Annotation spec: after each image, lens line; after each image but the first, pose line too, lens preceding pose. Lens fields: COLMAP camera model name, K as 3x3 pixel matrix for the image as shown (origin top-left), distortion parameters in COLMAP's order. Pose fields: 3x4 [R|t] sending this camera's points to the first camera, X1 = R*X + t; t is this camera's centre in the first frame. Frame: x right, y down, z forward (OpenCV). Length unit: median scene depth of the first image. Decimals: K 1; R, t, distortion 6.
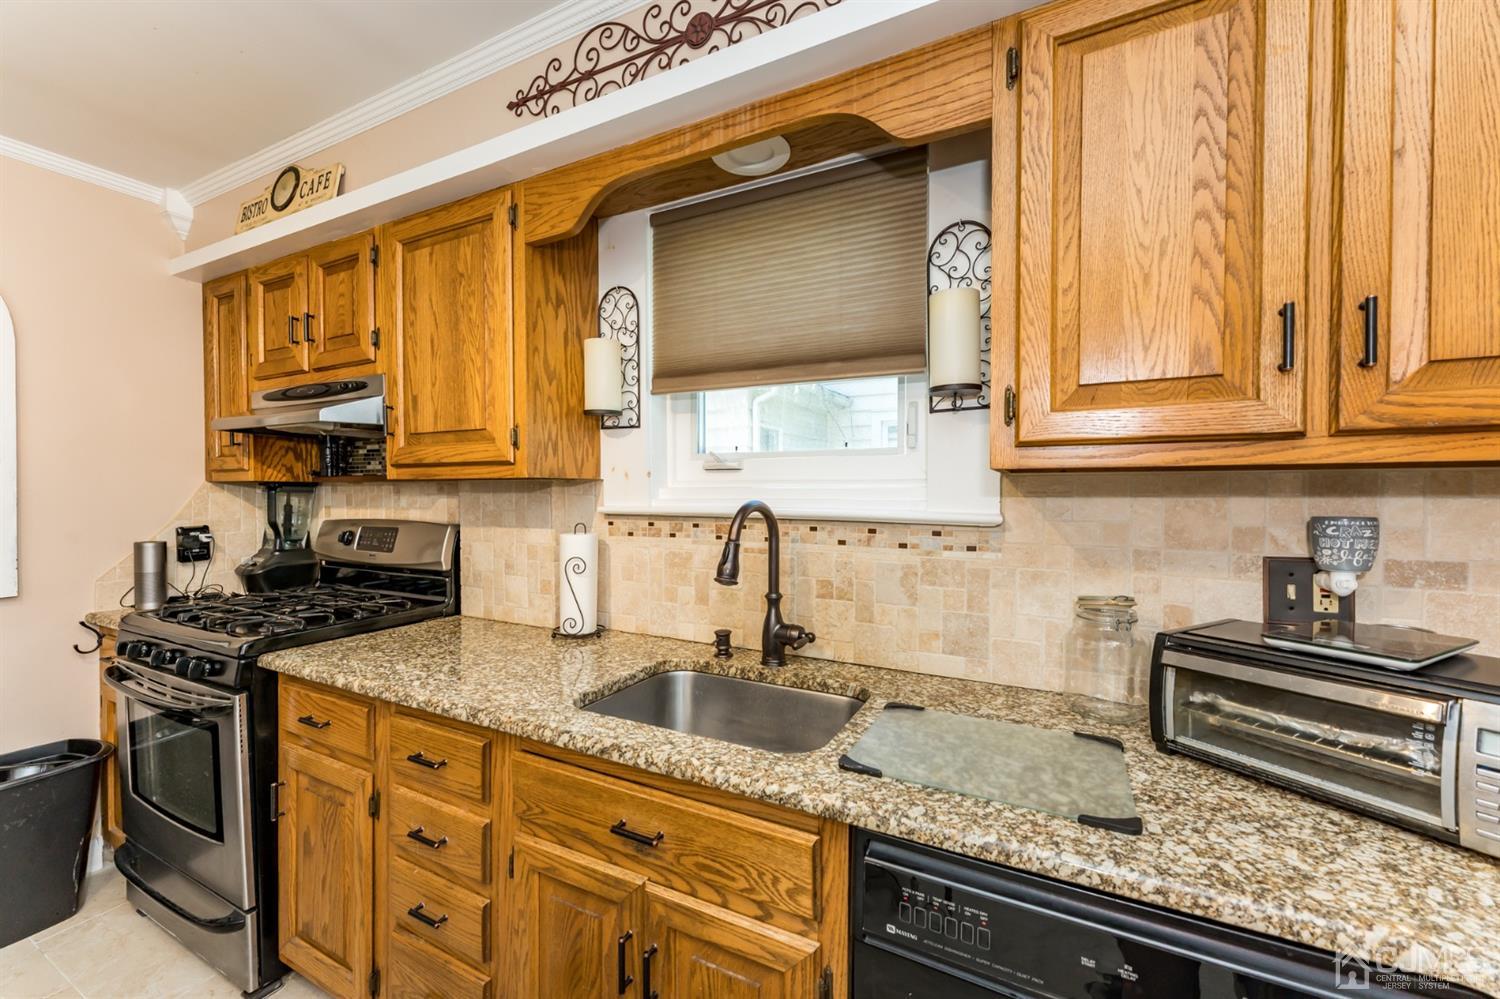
lens RADIAL K [[596.8, 0, 743.5], [0, 596.8, 501.9], [0, 0, 1]] dist [0.001552, 0.000026]
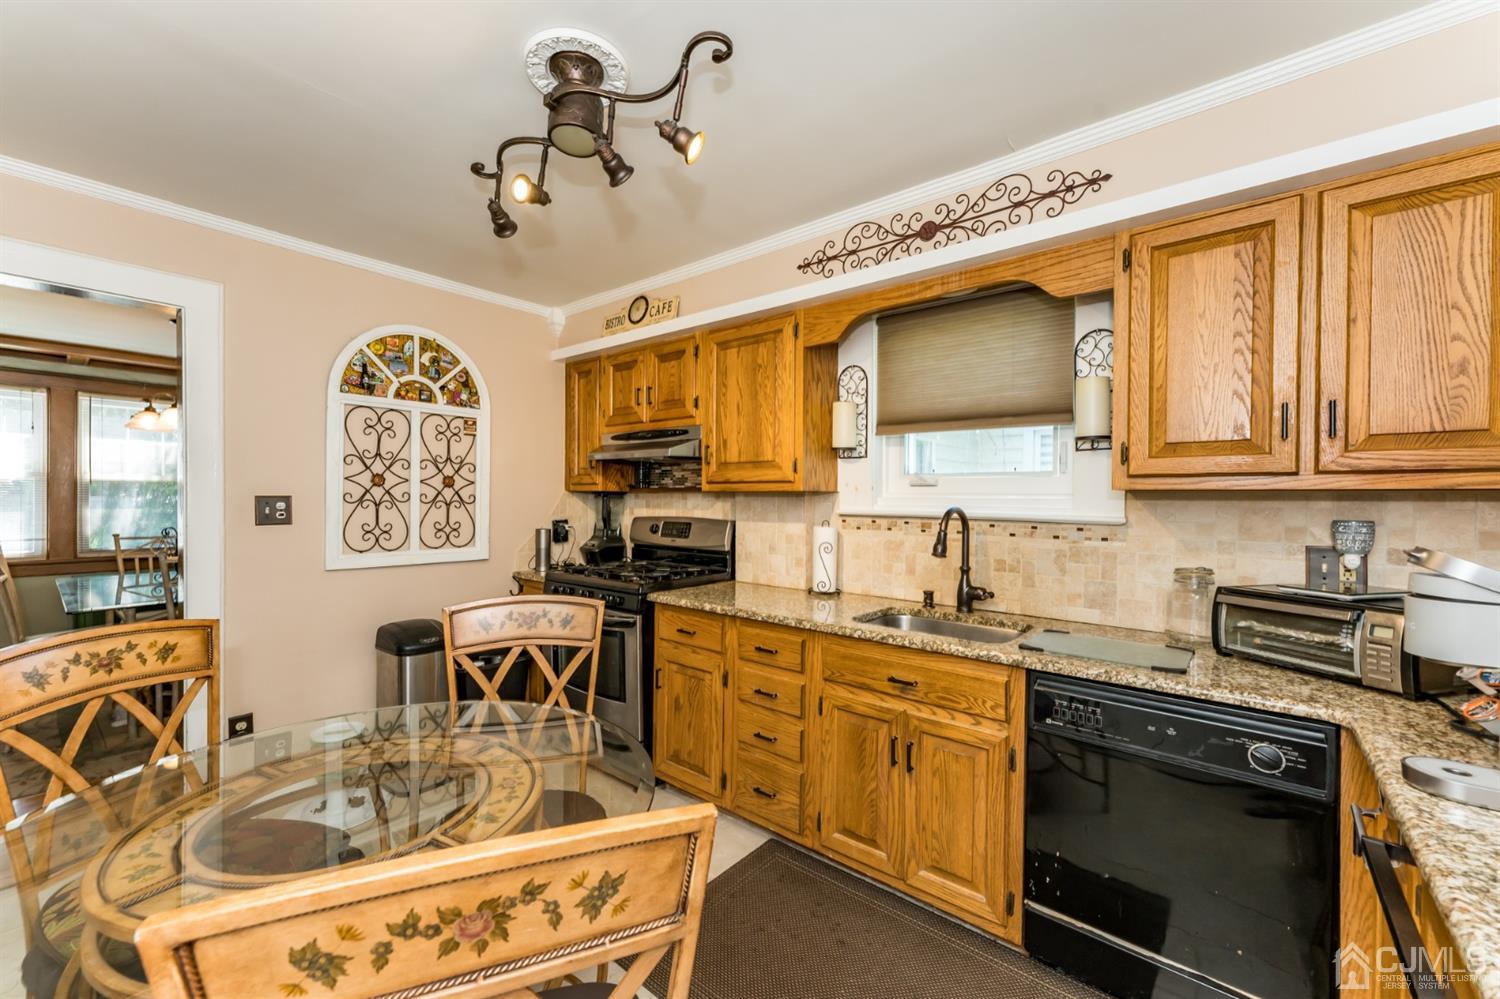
lens RADIAL K [[596.8, 0, 743.5], [0, 596.8, 501.9], [0, 0, 1]] dist [0.001552, 0.000026]
pose [[0.975881, 0.008534, -0.218136, -0.184921], [-0.010620, 0.999908, -0.008393, 0.004127], [0.218044, 0.010507, 0.975882, -0.680803]]
